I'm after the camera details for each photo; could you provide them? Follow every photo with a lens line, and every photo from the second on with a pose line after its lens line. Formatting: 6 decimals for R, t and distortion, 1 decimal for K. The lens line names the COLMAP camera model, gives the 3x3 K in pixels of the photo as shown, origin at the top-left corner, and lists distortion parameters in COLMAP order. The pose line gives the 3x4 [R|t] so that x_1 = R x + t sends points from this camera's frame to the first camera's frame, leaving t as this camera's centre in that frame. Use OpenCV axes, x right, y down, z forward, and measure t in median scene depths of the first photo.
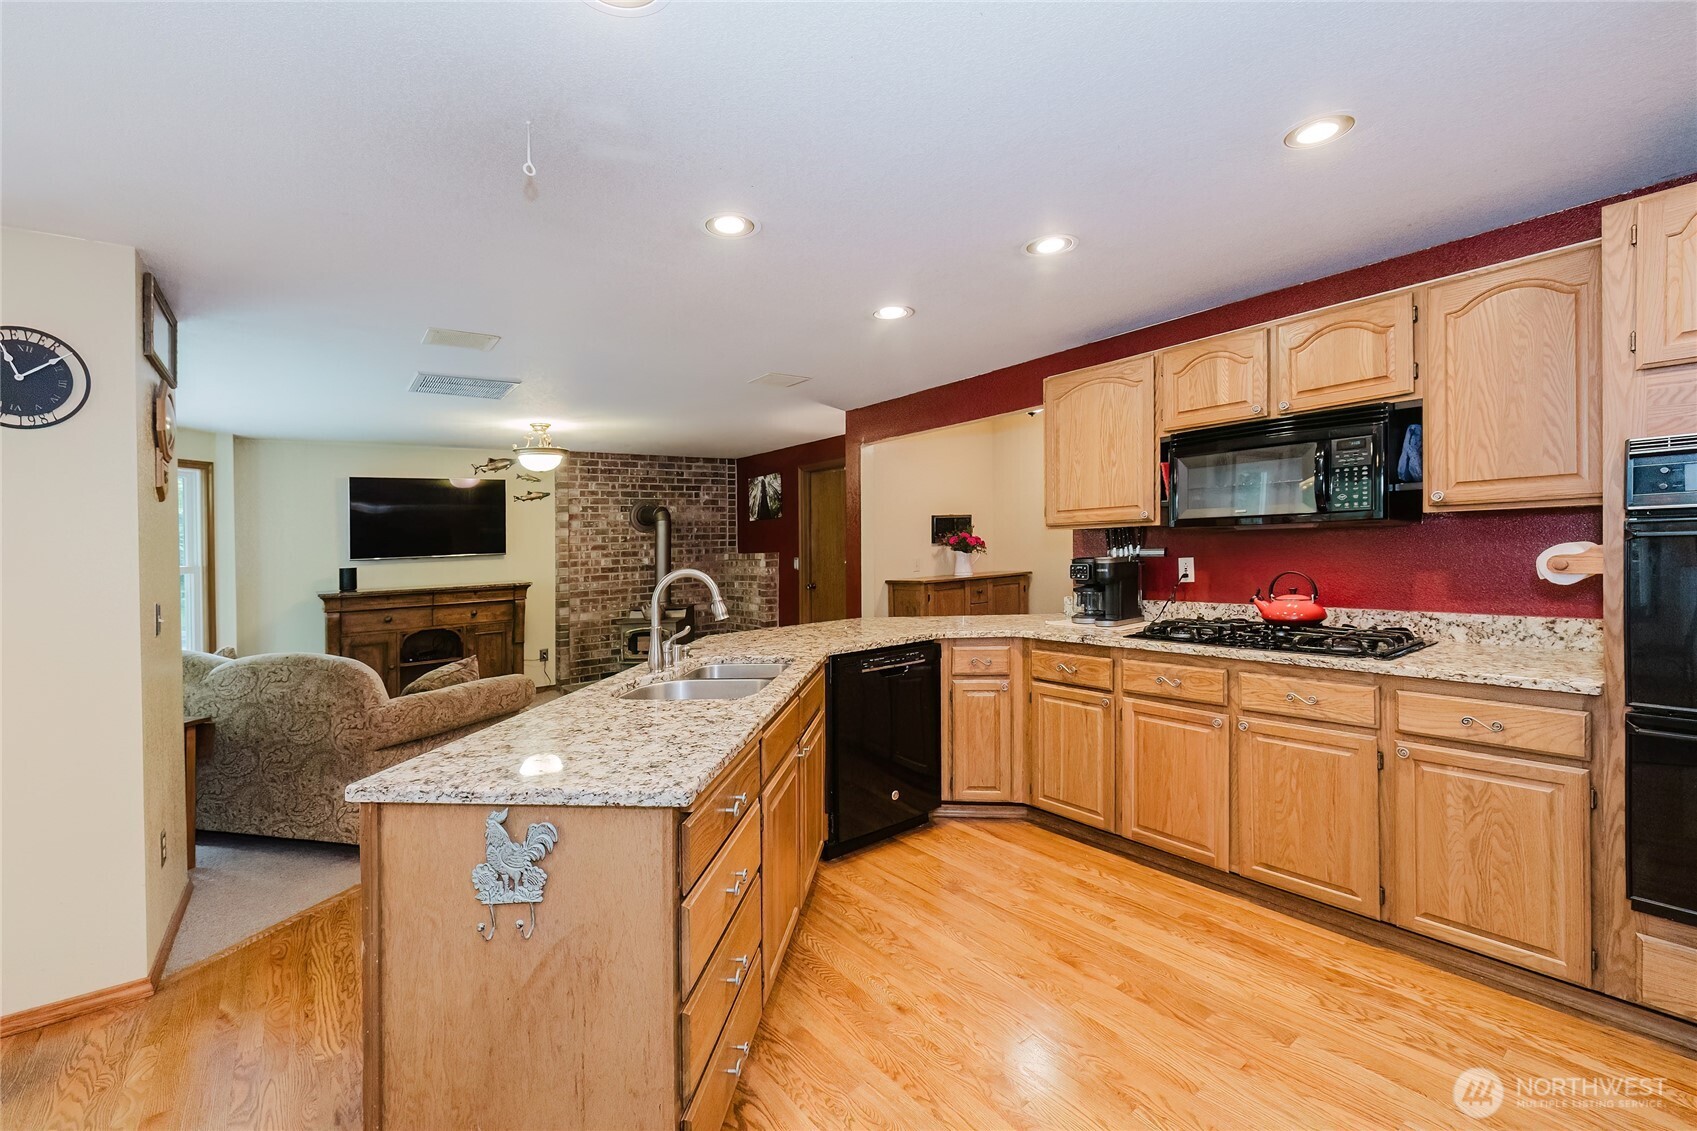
lens RADIAL K [[731.7, 0, 829.4], [0, 731.7, 552.7], [0, 0, 1]] dist [-0.000935, -0.001260]
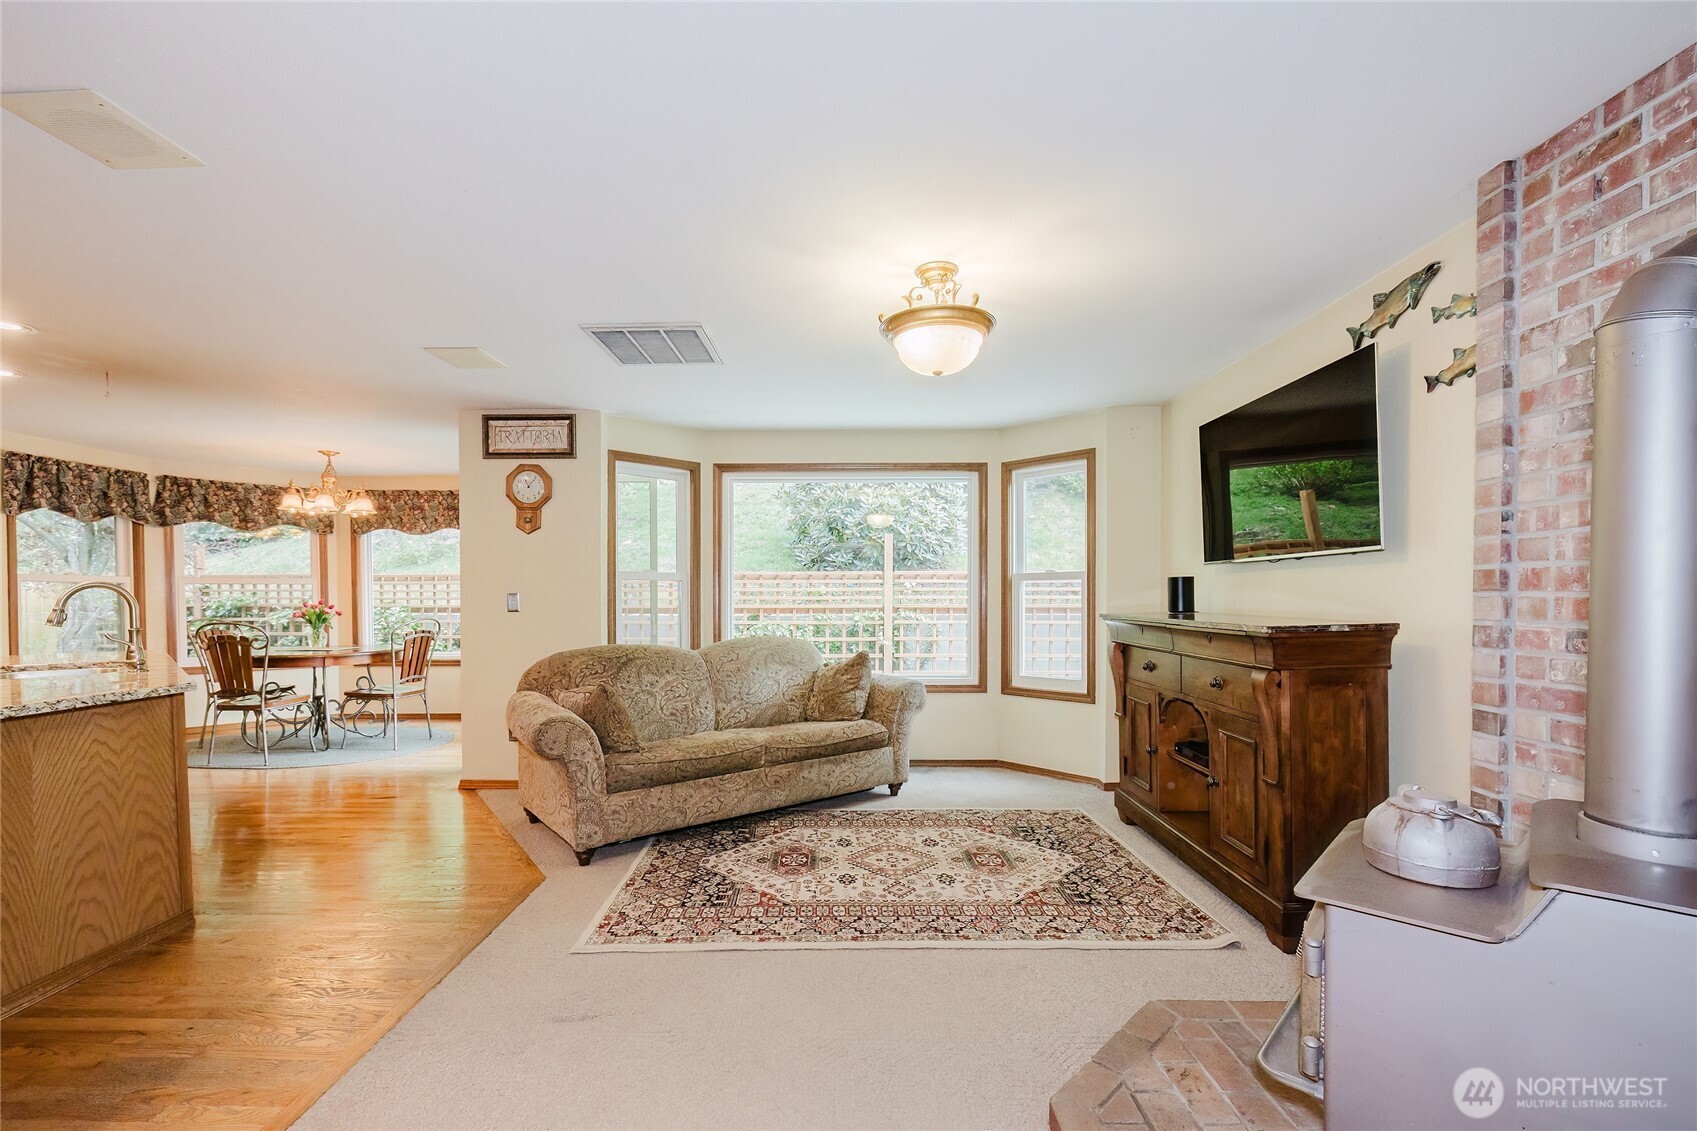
lens RADIAL K [[731.7, 0, 842.5], [0, 731.7, 581.2], [0, 0, 1]] dist [-0.000935, -0.001260]
pose [[-0.594751, 0.022266, -0.803602, 0.009405], [0.013494, 0.999752, 0.017714, 0.008410], [0.803797, -0.000308, -0.594904, 0.999010]]
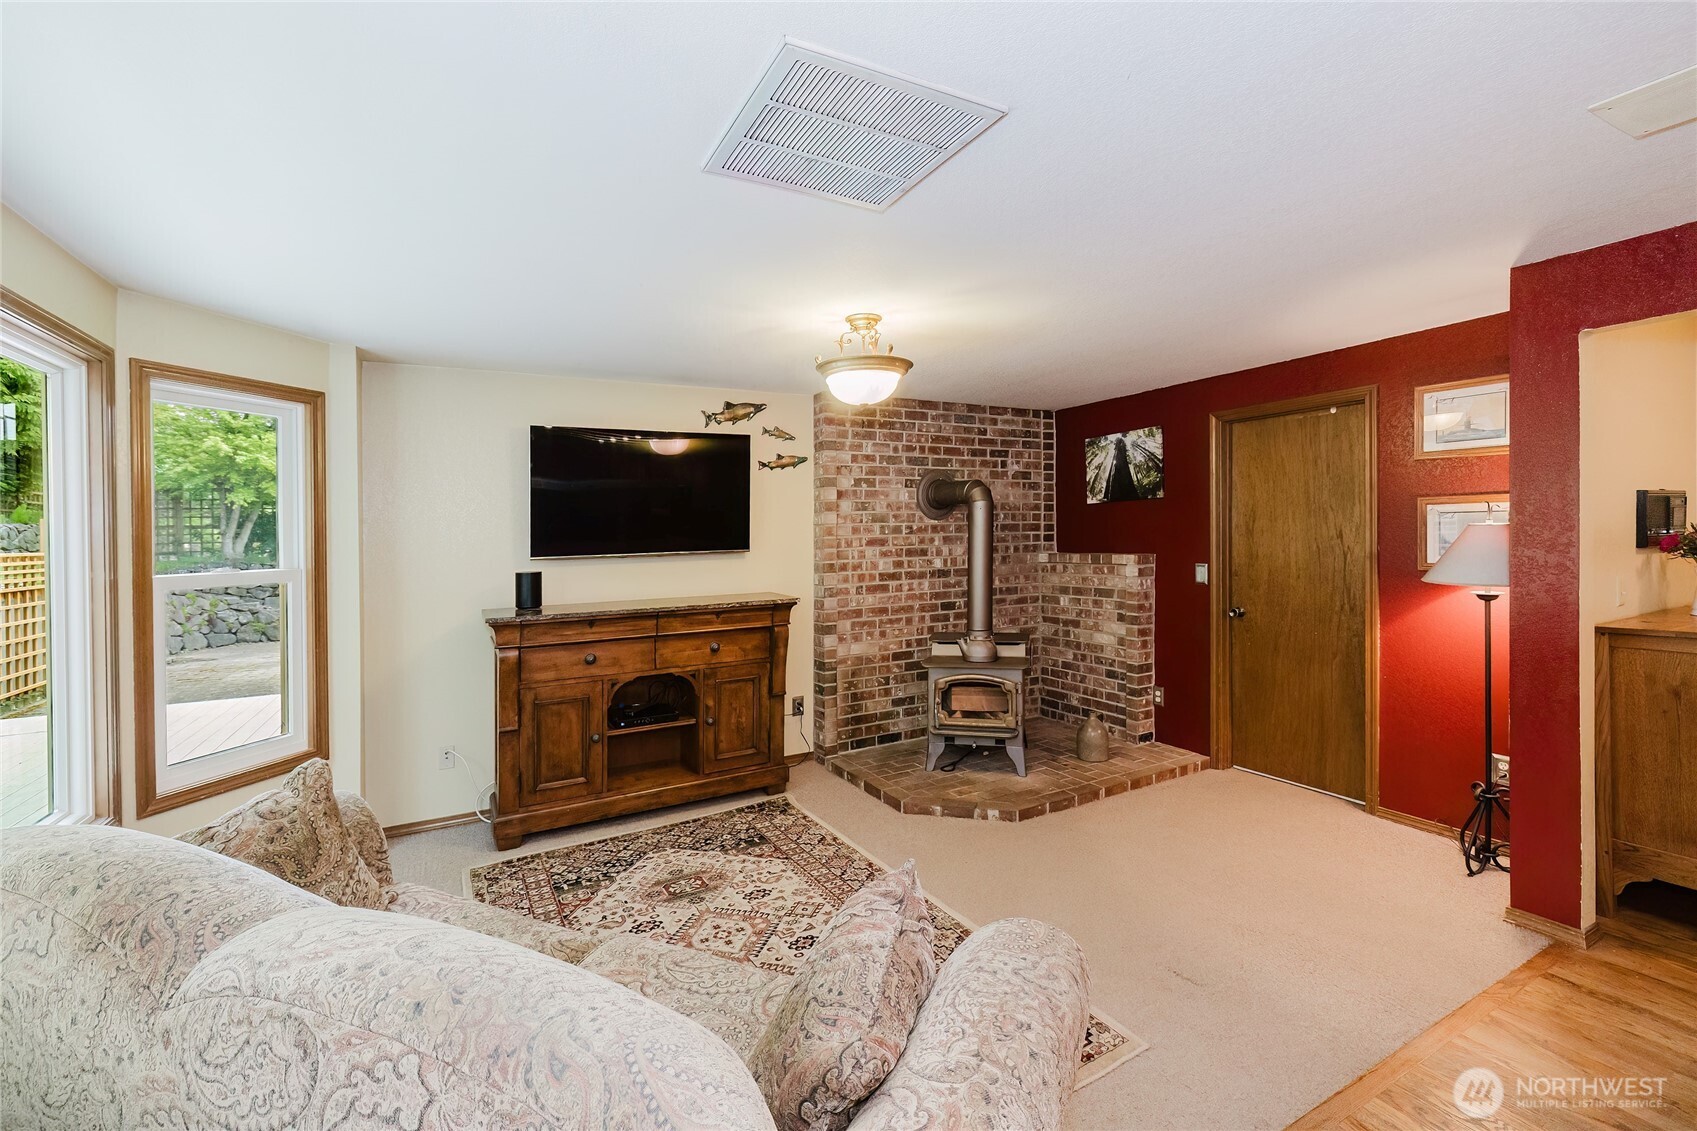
lens RADIAL K [[731.7, 0, 831.2], [0, 731.7, 552.8], [0, 0, 1]] dist [-0.000935, -0.001260]
pose [[0.990708, 0.015567, -0.135112, -0.284087], [-0.013675, 0.999795, 0.014921, -0.007206], [0.135317, -0.012935, 0.990718, 0.373593]]
